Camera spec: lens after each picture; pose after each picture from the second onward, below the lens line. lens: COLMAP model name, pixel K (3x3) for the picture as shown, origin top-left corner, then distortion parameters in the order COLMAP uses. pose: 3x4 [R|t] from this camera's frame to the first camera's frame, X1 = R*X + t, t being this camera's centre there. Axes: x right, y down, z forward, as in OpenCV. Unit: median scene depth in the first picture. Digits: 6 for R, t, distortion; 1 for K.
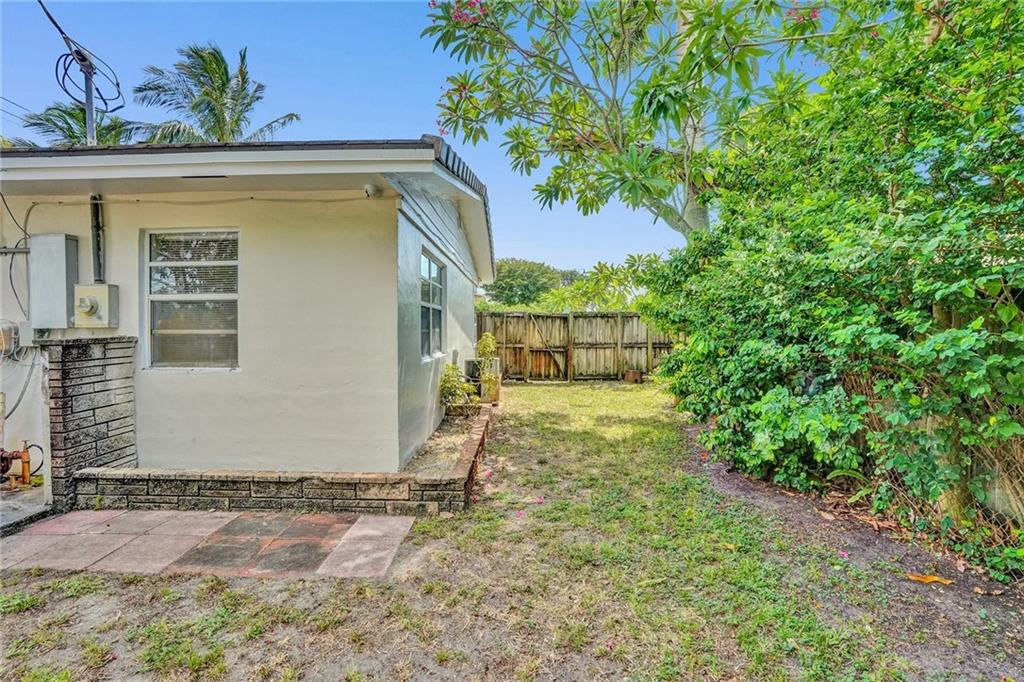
lens RADIAL K [[483.5, 0, 516.2], [0, 483.5, 335.4], [0, 0, 1]] dist [-0.066783, 0.024526]
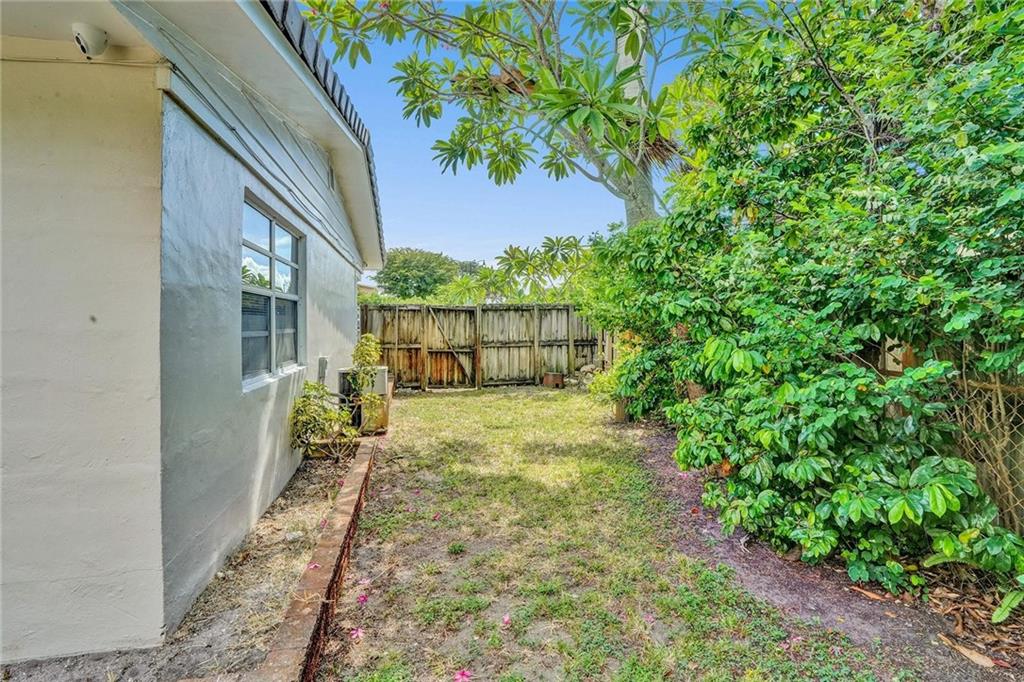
lens RADIAL K [[495.1, 0, 524.1], [0, 495.1, 311.5], [0, 0, 1]] dist [-0.074570, 0.026105]
pose [[0.974995, -0.005118, 0.222169, 0.001447], [0.013109, 0.999318, -0.034511, -0.008039], [-0.221840, 0.036561, 0.974397, 0.210156]]
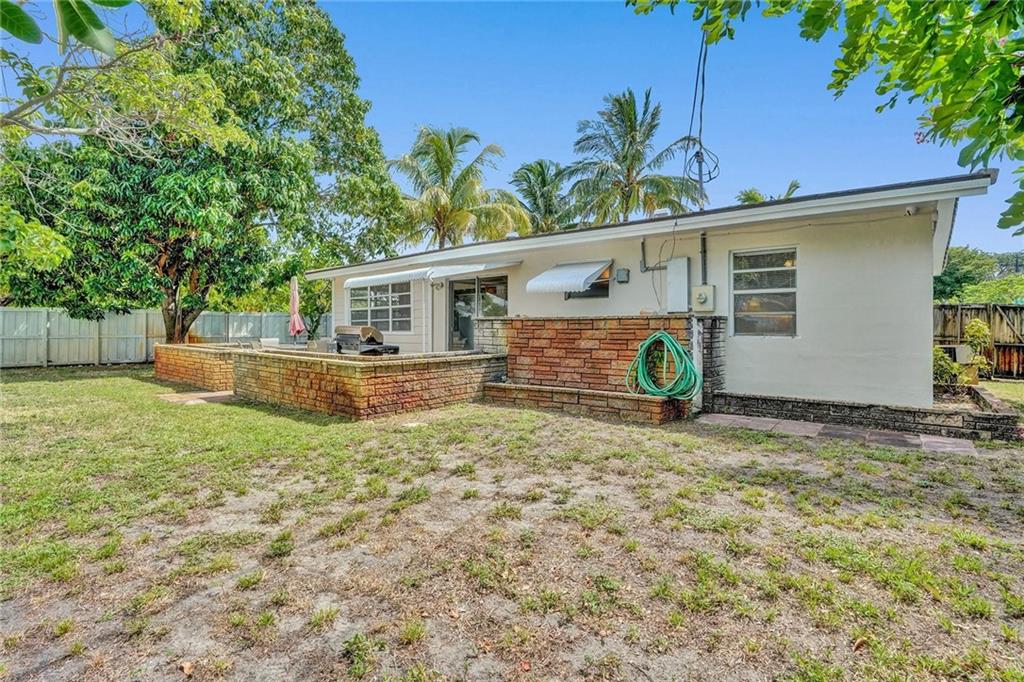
lens RADIAL K [[493.1, 0, 513.7], [0, 493.1, 330.5], [0, 0, 1]] dist [-0.073692, 0.029497]
pose [[0.768998, 0.008634, -0.639192, -0.137610], [-0.018036, 0.999804, -0.008193, 0.035927], [0.638996, 0.017829, 0.769003, -0.356631]]
